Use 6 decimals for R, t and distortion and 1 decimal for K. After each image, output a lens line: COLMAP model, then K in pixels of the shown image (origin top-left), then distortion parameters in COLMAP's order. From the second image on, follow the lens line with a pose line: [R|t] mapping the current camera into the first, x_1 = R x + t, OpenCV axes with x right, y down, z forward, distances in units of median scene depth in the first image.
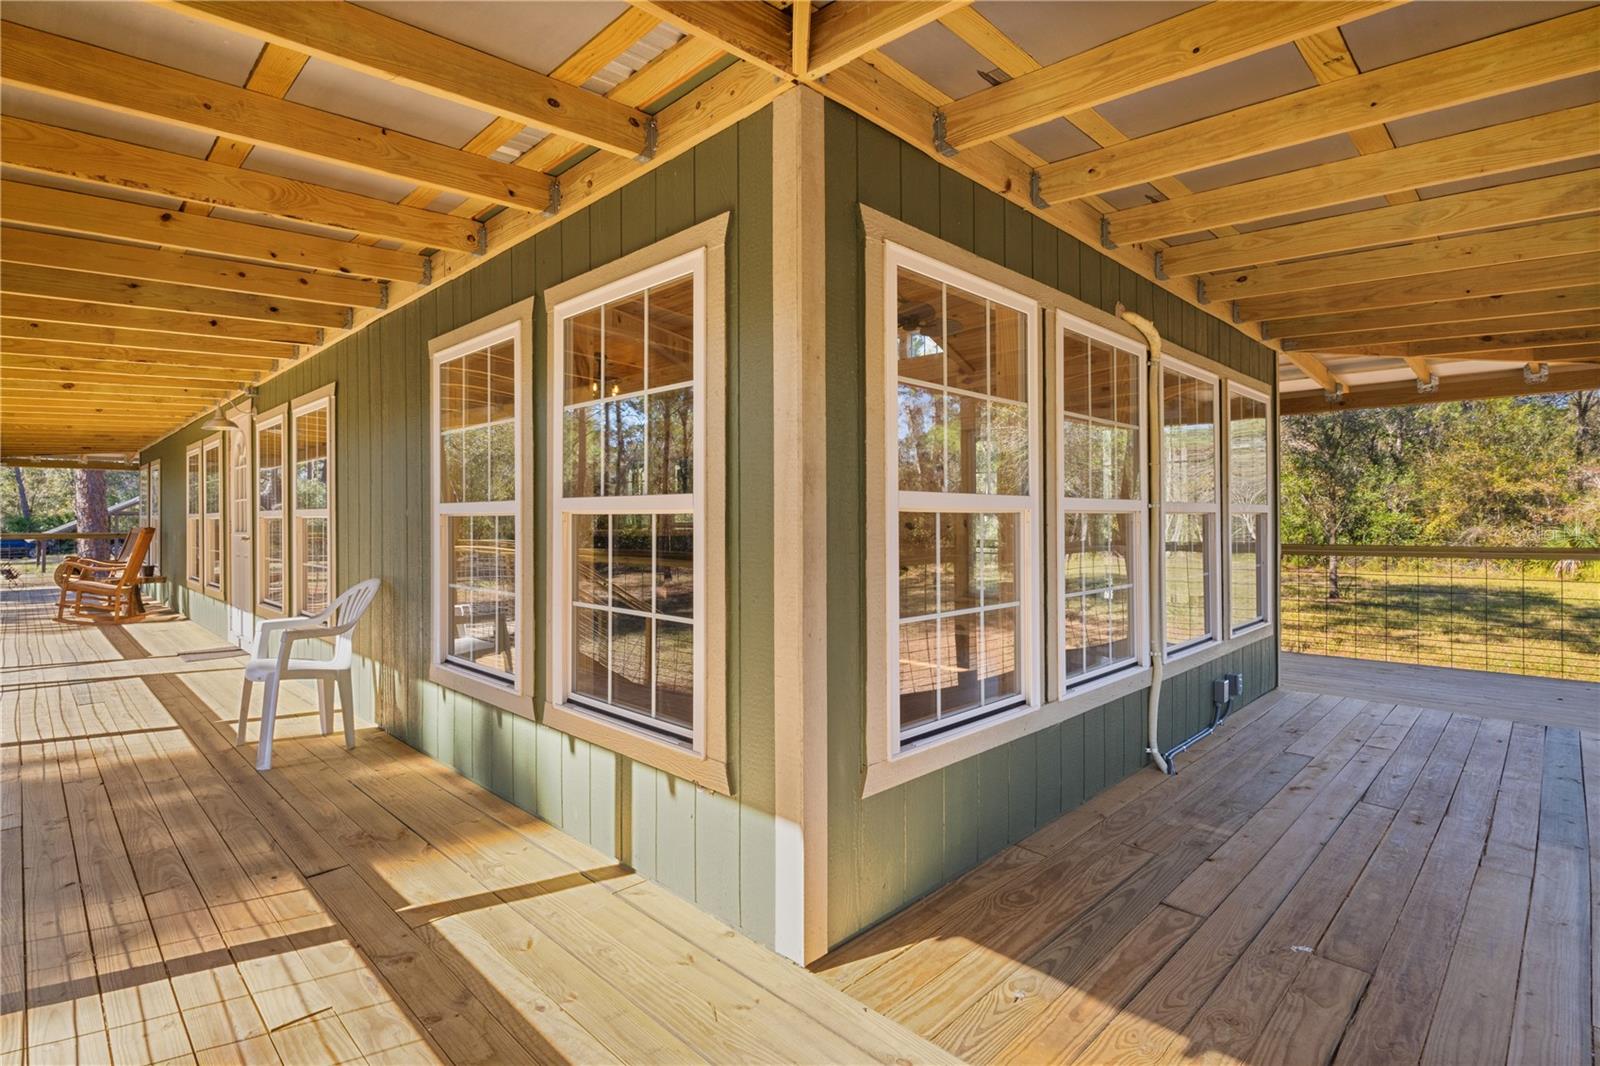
lens RADIAL K [[764.9, 0, 787.2], [0, 764.9, 528.7], [0, 0, 1]] dist [0.000013, -0.001677]
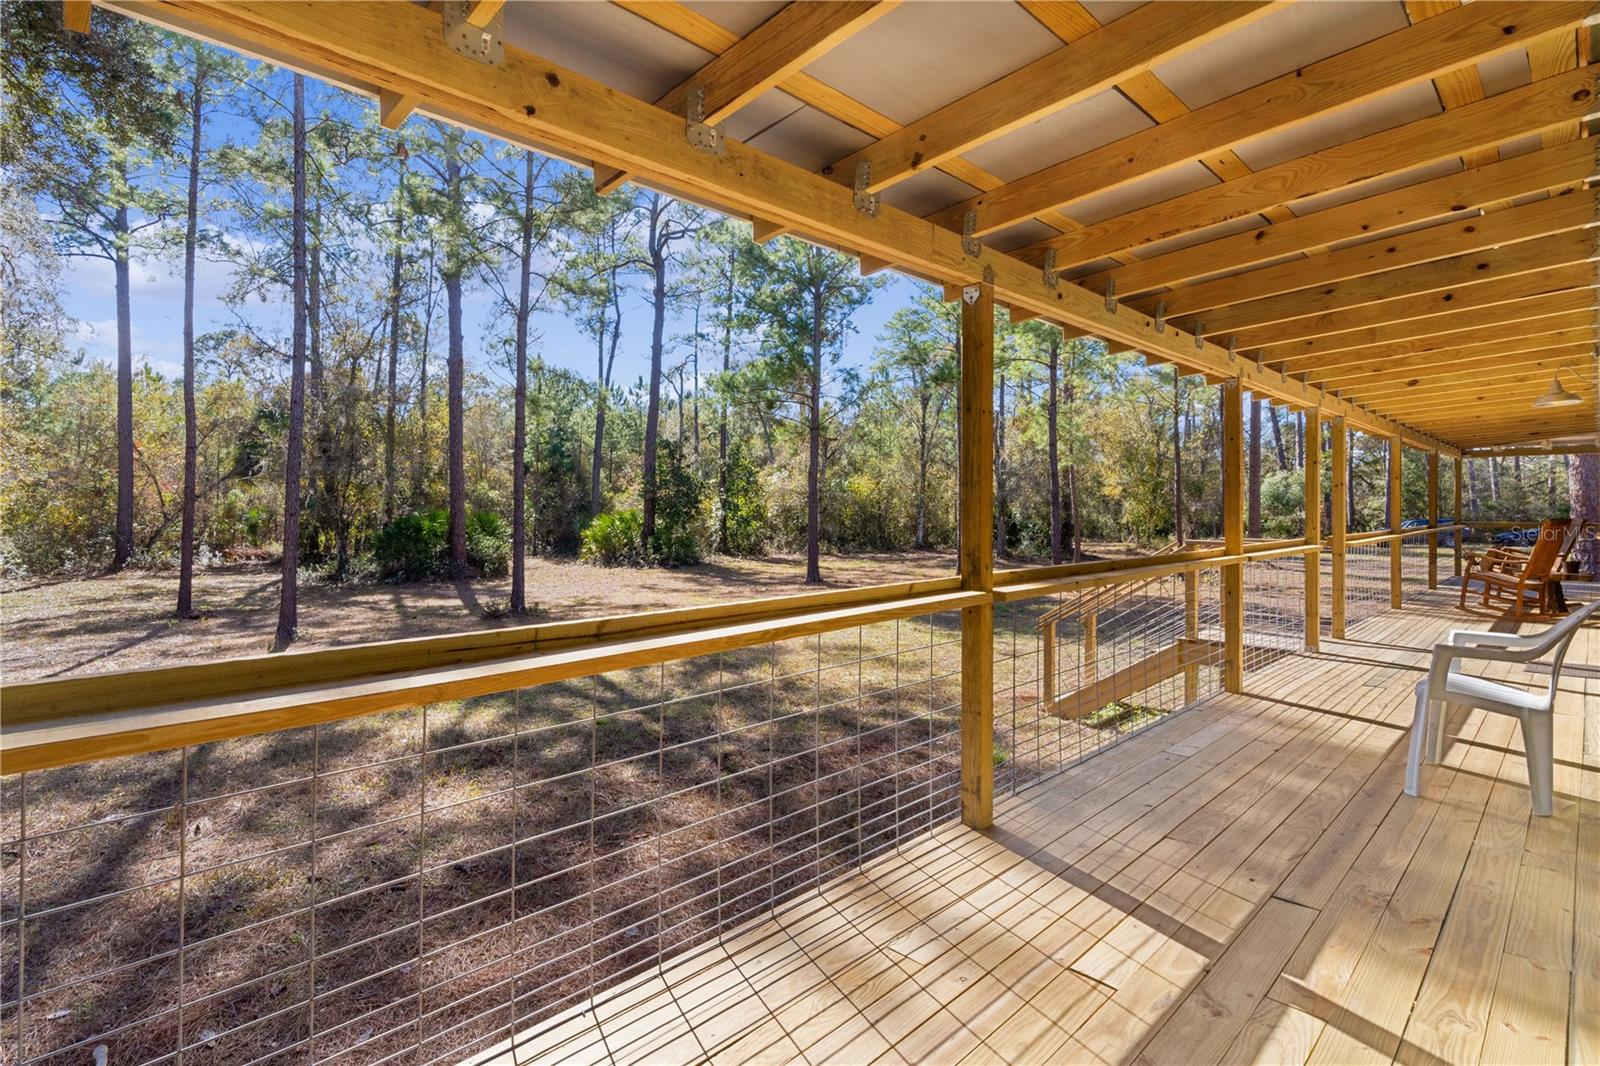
lens RADIAL K [[775.3, 0, 785.6], [0, 775.3, 505.9], [0, 0, 1]] dist [-0.000592, -0.000518]
pose [[-0.021152, -0.003953, -0.999768, 0.298650], [-0.008856, 0.999954, -0.003766, -0.015339], [0.999737, 0.008774, -0.021186, 0.360765]]
